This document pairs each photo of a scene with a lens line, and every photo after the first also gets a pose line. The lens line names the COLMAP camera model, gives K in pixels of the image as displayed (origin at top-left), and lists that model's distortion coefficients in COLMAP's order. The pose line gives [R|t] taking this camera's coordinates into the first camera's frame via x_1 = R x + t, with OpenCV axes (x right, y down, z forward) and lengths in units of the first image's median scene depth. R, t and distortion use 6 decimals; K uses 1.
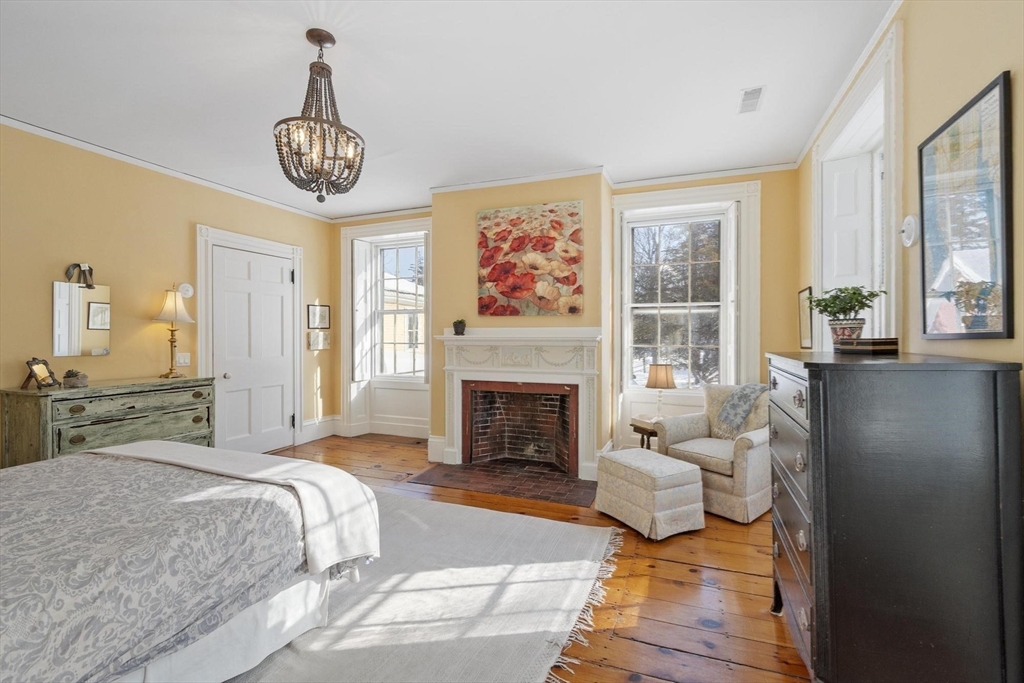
lens RADIAL K [[451.2, 0, 510.5], [0, 451.2, 334.7], [0, 0, 1]] dist [0.007848, 0.000045]
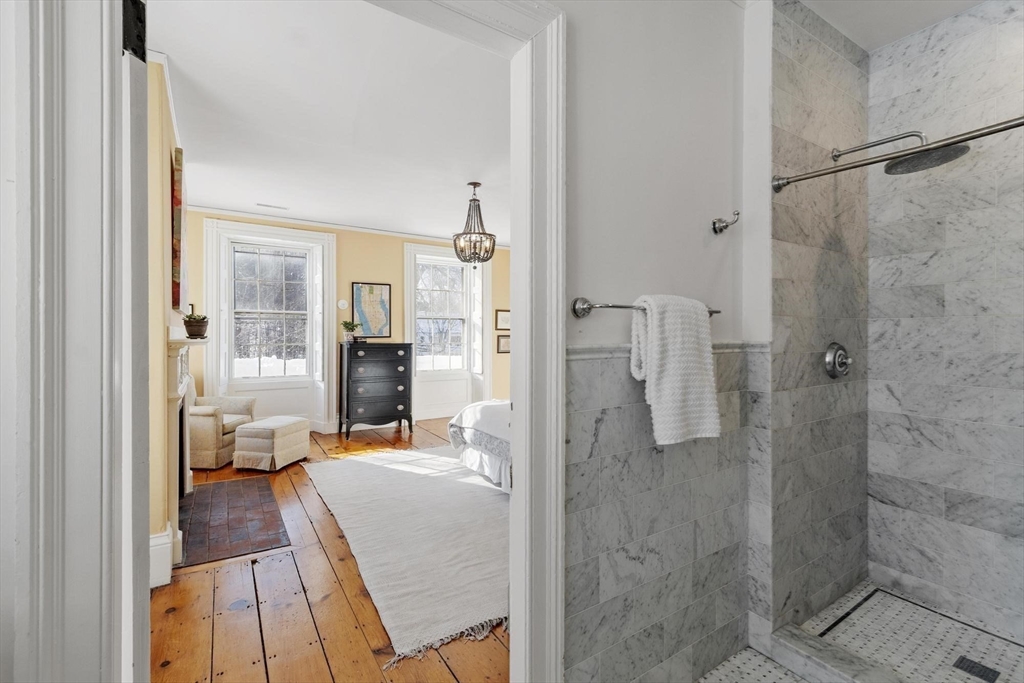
lens RADIAL K [[451.2, 0, 510.5], [0, 451.2, 334.7], [0, 0, 1]] dist [0.007848, 0.000045]
pose [[-0.815323, -0.003916, 0.578992, -0.957972], [-0.006591, 0.999975, -0.002518, -0.006106], [-0.578968, -0.005869, -0.815329, 1.436673]]
